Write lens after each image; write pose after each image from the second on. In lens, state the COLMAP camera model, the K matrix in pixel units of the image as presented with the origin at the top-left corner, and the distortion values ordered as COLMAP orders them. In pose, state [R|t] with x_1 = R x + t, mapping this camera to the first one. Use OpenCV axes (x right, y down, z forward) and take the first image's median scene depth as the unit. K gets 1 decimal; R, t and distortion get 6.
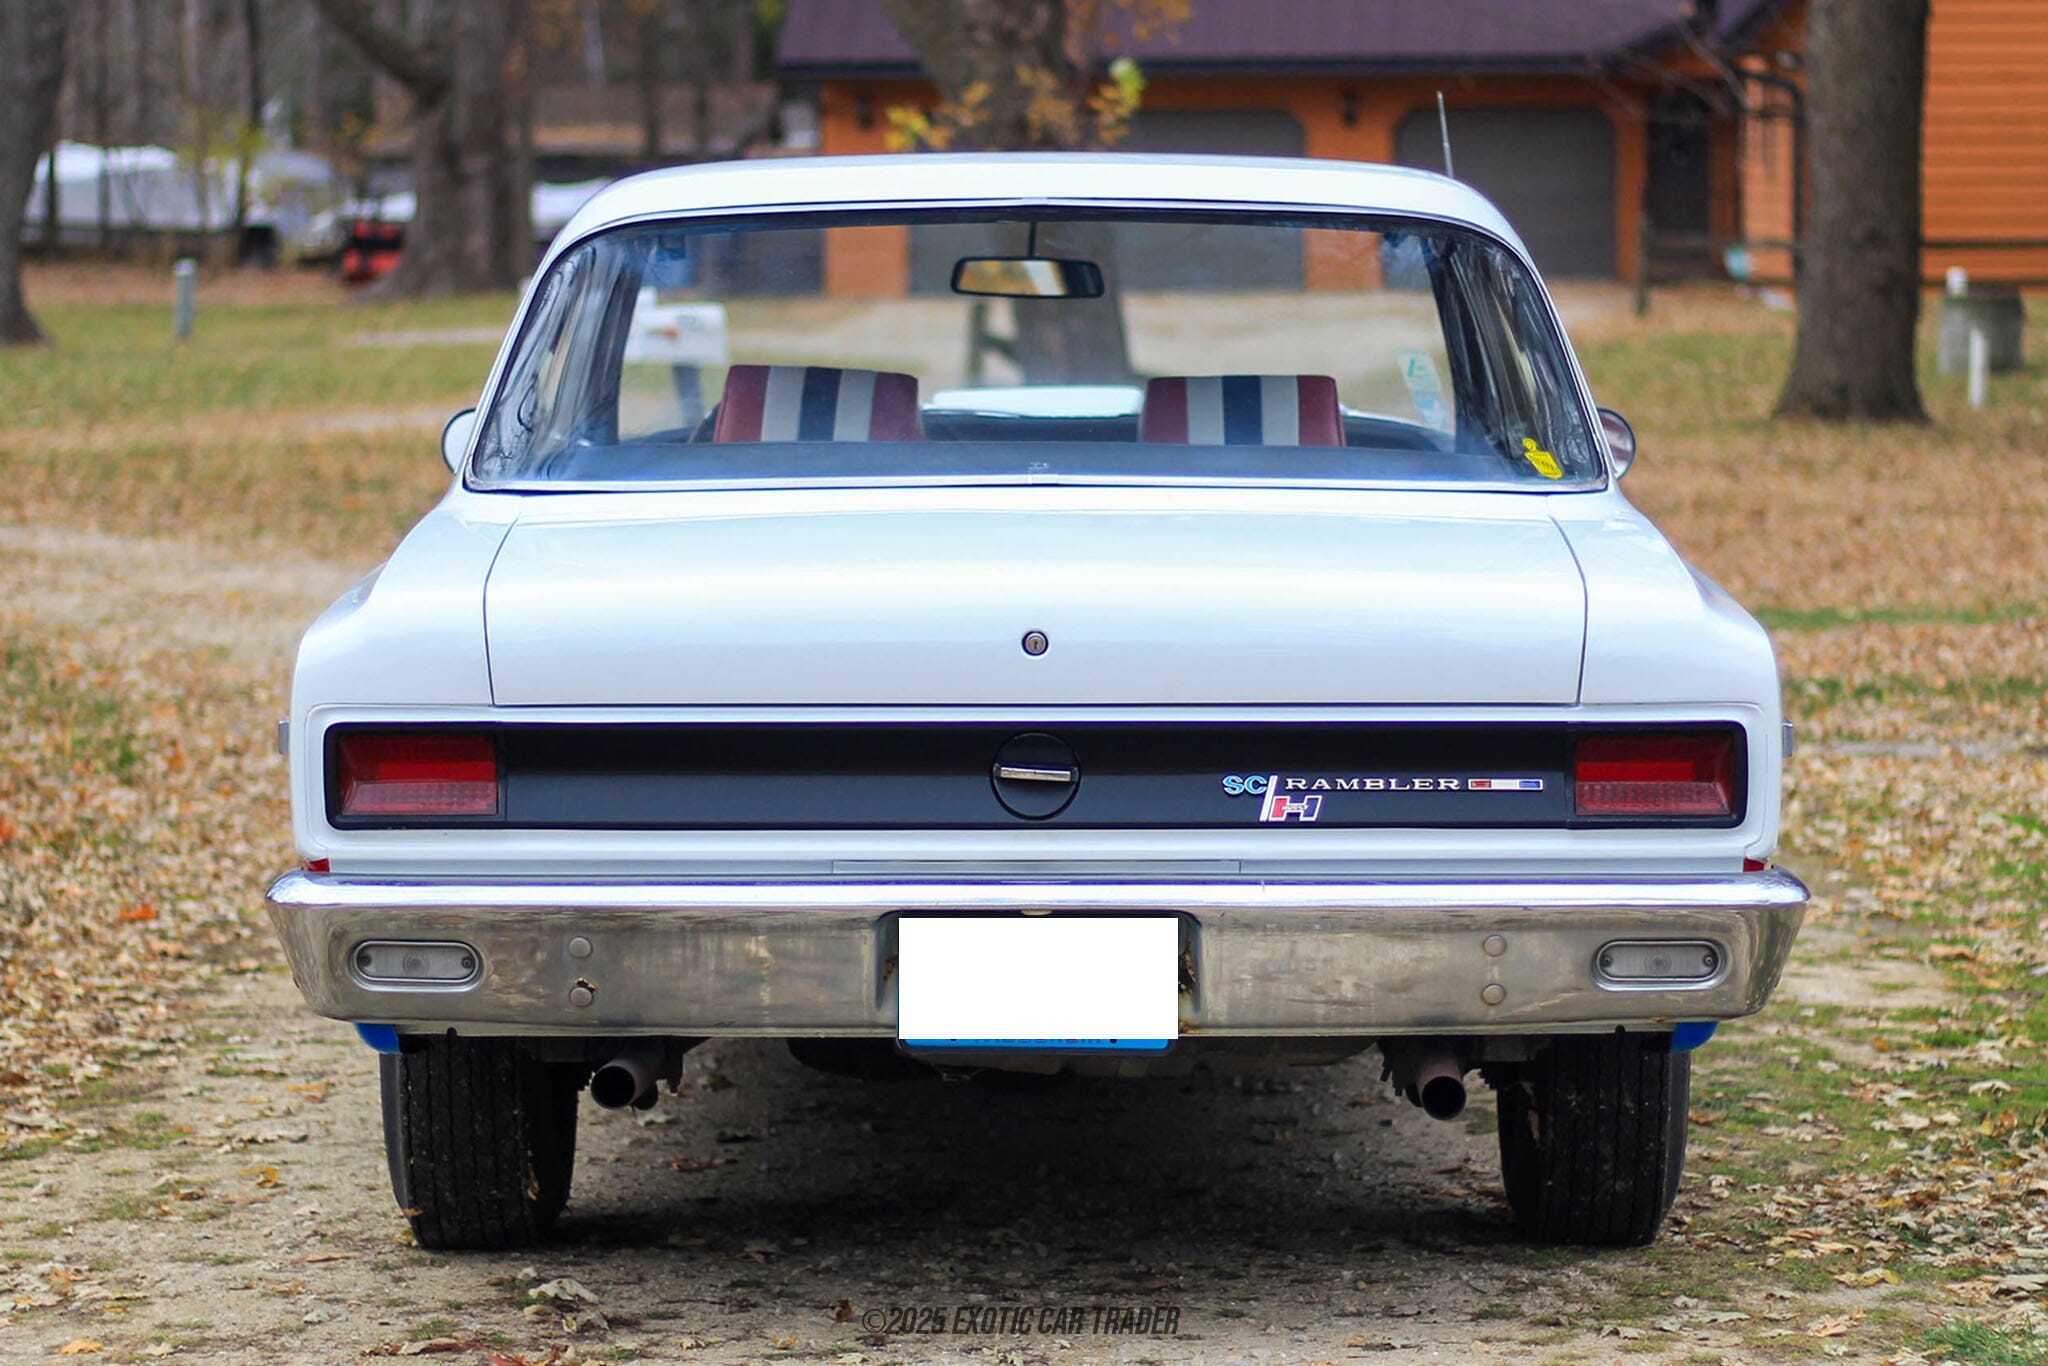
lens RADIAL K [[4976.3, 0, 1024.0], [0, 4976.3, 683.0], [0, 0, 1]] dist [-0.030789, -0.541119]
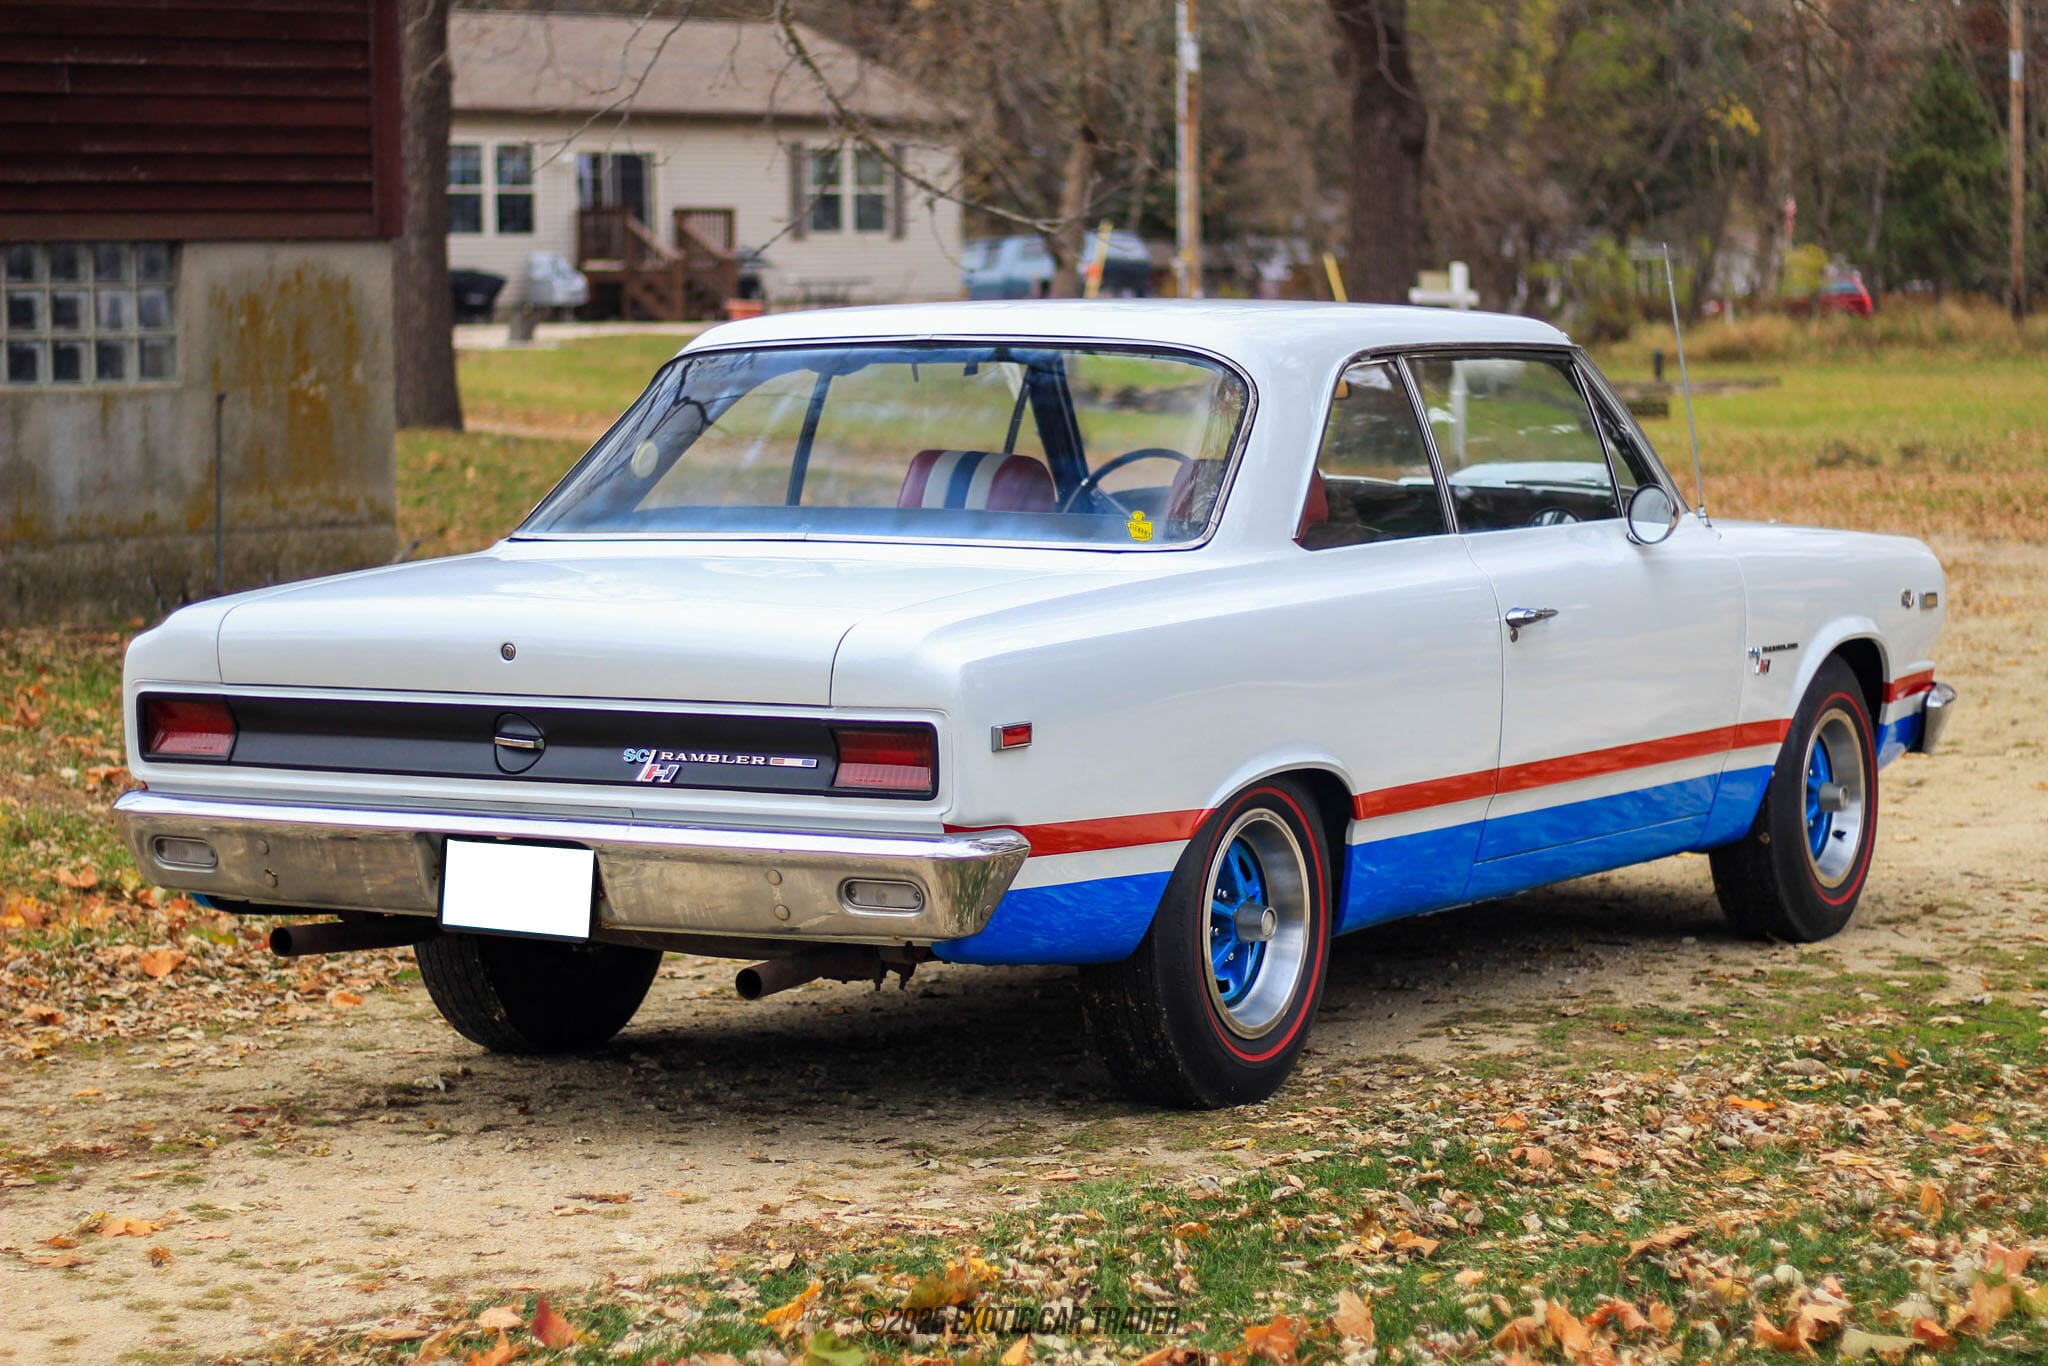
lens RADIAL K [[4976.3, 0, 1024.0], [0, 4976.3, 683.0], [0, 0, 1]] dist [-0.030789, -0.541119]
pose [[0.863769, 0.030398, -0.502970, 0.851892], [-0.033526, 0.999434, 0.002828, -0.007916], [0.502771, 0.014419, 0.864300, -0.170696]]
